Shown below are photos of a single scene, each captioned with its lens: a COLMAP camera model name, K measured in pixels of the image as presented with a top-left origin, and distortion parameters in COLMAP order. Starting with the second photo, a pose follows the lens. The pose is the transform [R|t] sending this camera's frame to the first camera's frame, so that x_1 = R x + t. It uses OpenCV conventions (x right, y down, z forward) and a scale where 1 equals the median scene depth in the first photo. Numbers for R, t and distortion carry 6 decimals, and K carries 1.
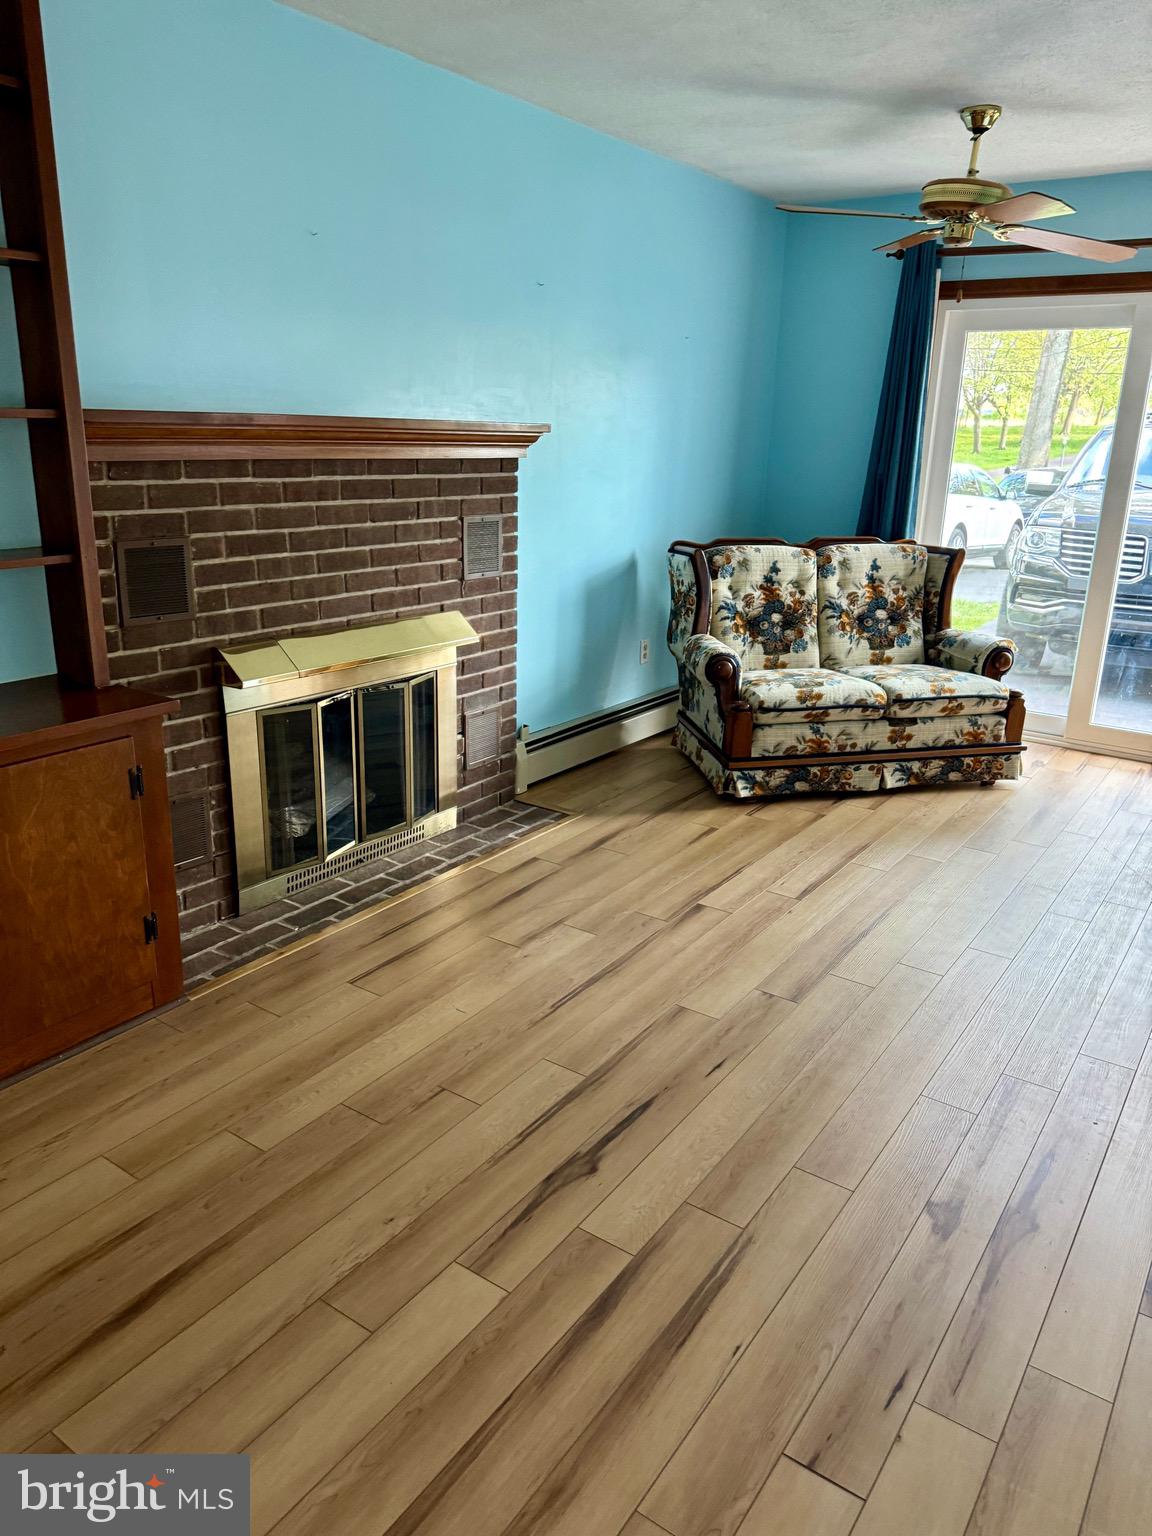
lens RADIAL K [[1084.1, 0, 566.6], [0, 1084.1, 766.6], [0, 0, 1]] dist [0.123725, -0.181287]
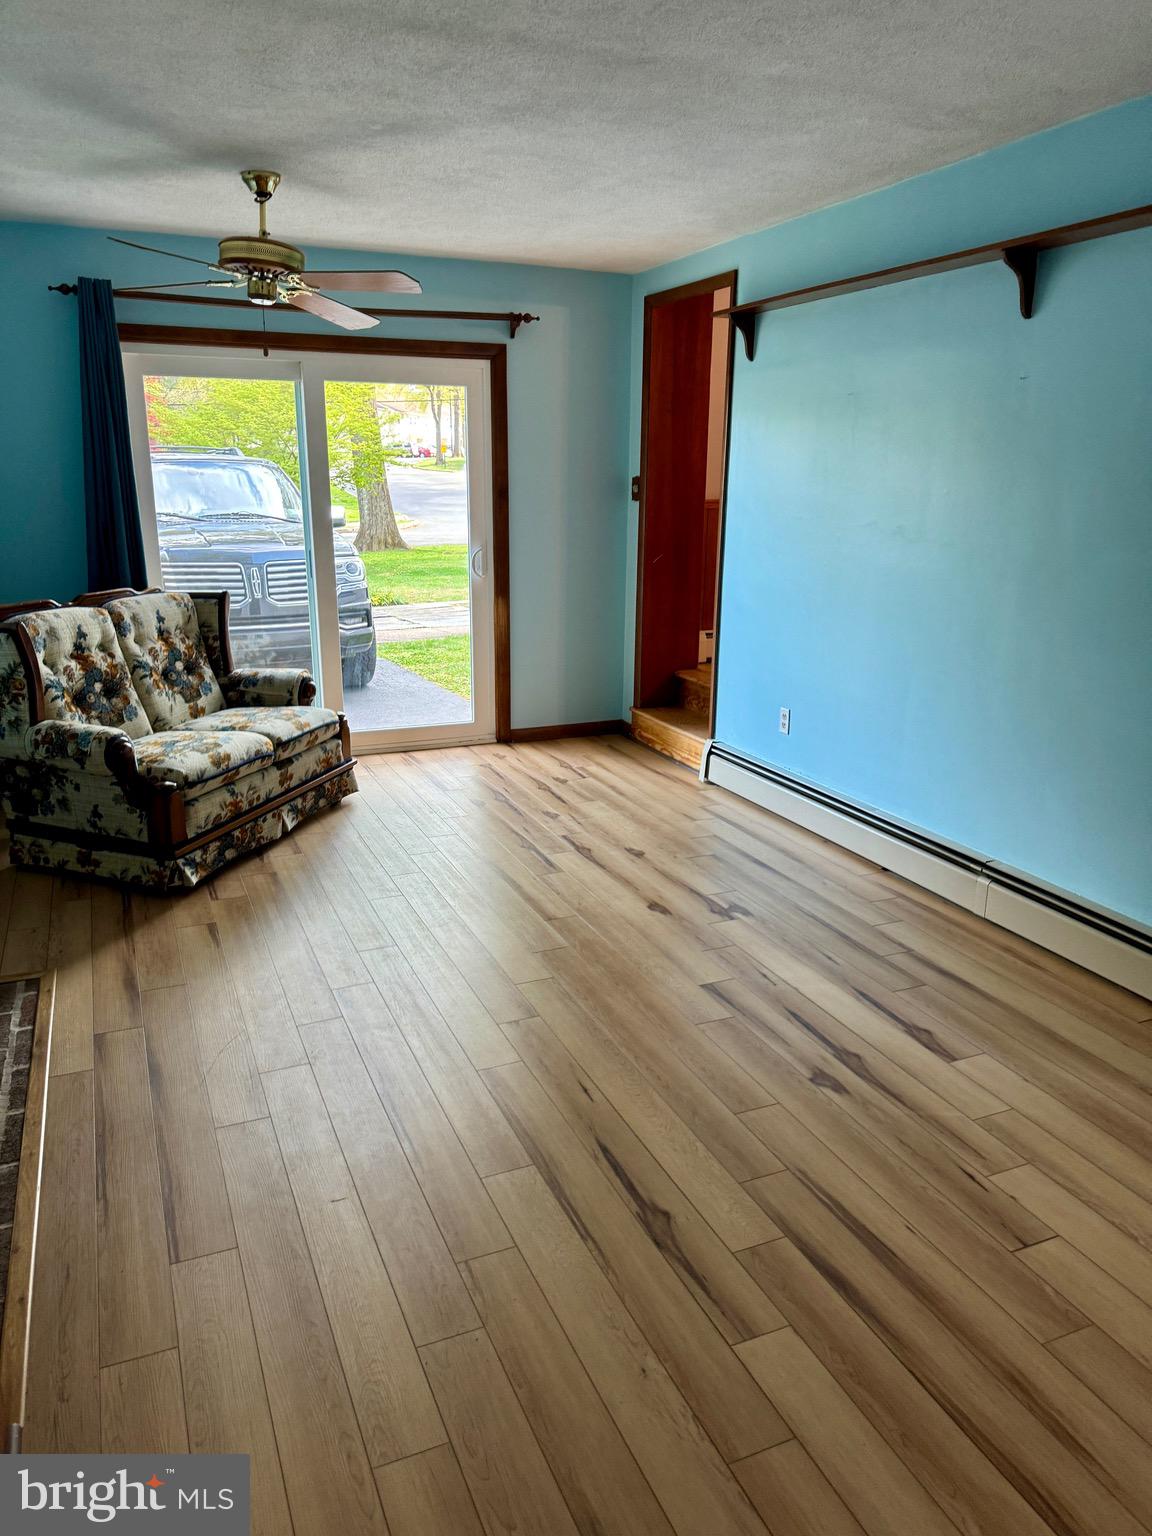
lens RADIAL K [[1084.1, 0, 566.6], [0, 1084.1, 766.6], [0, 0, 1]] dist [0.123725, -0.181287]
pose [[0.518326, -0.239672, 0.820911, -0.387463], [0.255568, 0.959469, 0.118758, -0.091076], [-0.816102, 0.148243, 0.558570, 0.220322]]
